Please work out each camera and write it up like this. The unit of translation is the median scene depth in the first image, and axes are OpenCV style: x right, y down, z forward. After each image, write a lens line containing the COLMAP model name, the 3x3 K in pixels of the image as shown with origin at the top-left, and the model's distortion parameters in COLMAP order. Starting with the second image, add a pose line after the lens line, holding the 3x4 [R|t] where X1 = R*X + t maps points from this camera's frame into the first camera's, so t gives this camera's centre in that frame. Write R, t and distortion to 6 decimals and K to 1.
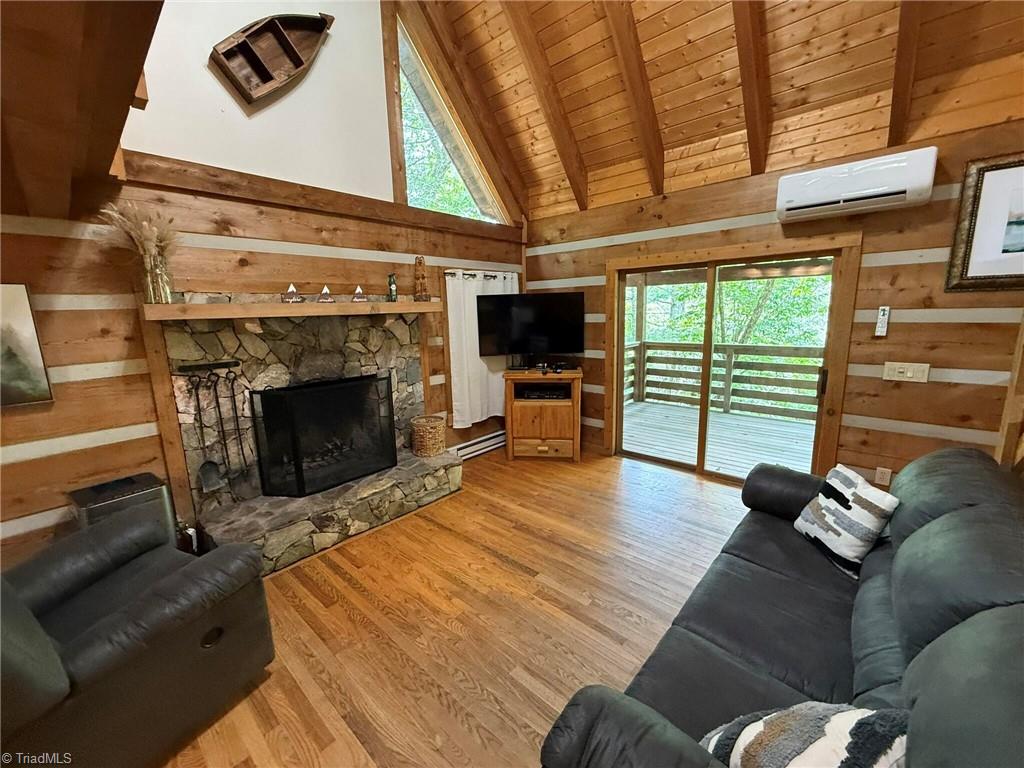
lens RADIAL K [[409.9, 0, 508.3], [0, 409.9, 383.0], [0, 0, 1]] dist [-0.002977, 0.000617]
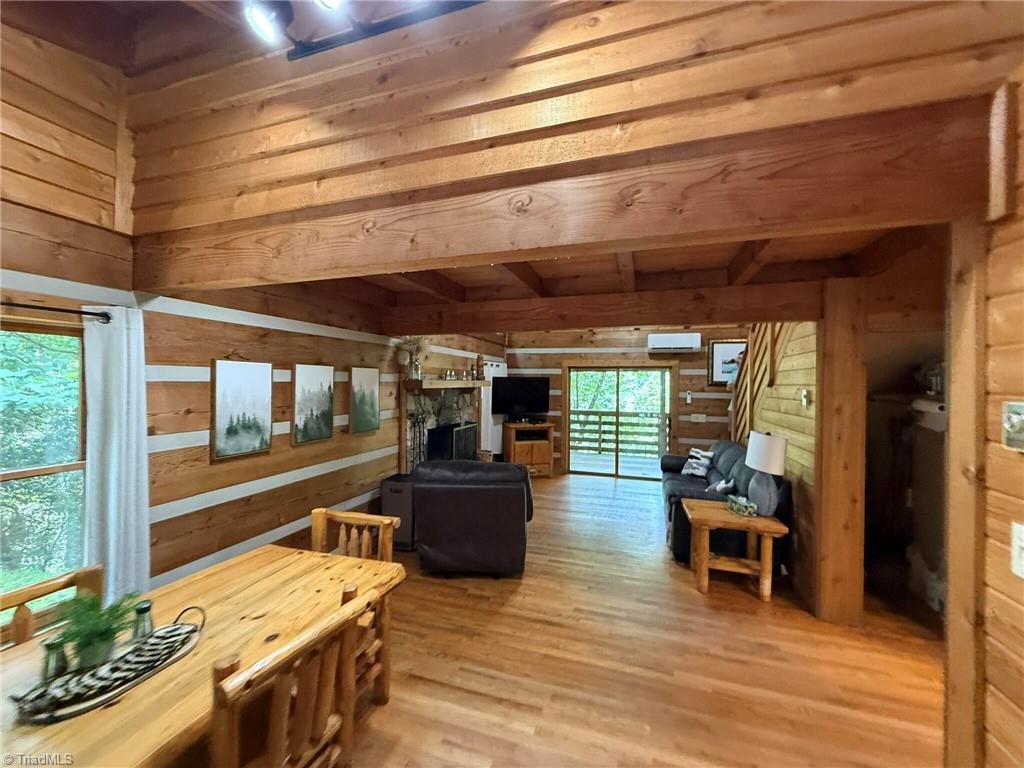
lens RADIAL K [[409.9, 0, 508.8], [0, 409.9, 382.9], [0, 0, 1]] dist [-0.002977, 0.000617]
pose [[0.910690, 0.035316, 0.411578, -0.981627], [0.037439, 0.985182, -0.167375, 0.122279], [-0.411391, 0.167836, 0.895873, -0.692100]]
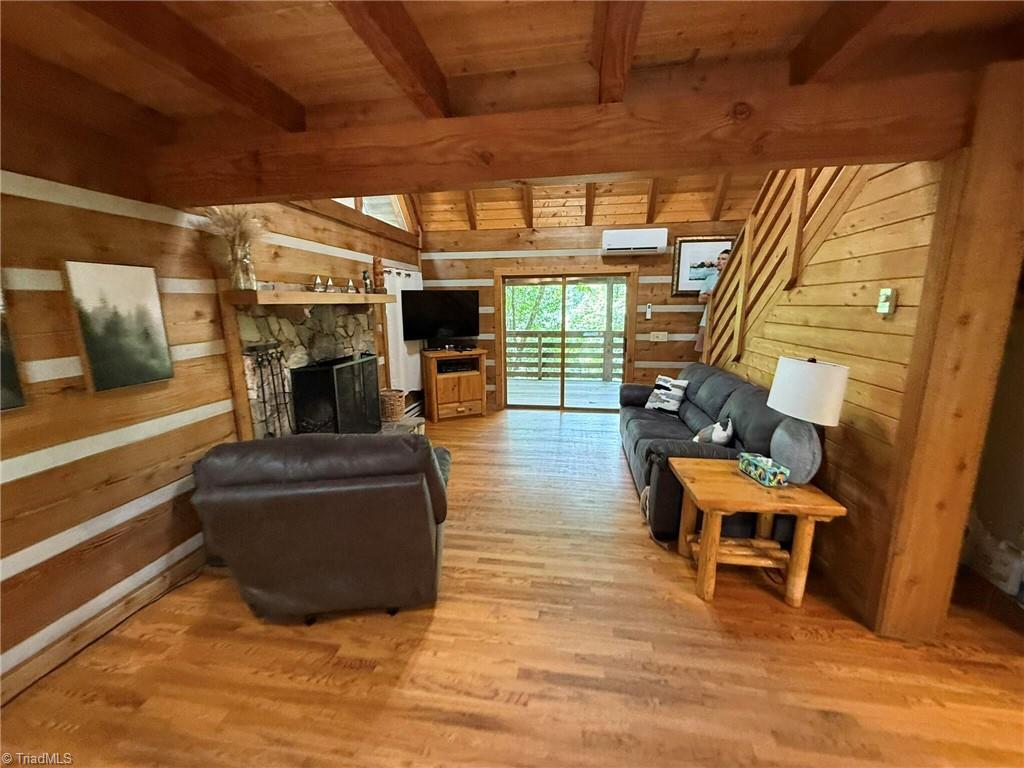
lens RADIAL K [[409.9, 0, 509.4], [0, 409.9, 383.4], [0, 0, 1]] dist [-0.002977, 0.000617]
pose [[0.835385, -0.088340, 0.542520, -0.700308], [0.084669, 0.995902, 0.031791, 0.070119], [-0.543105, 0.019377, 0.839441, -0.265117]]
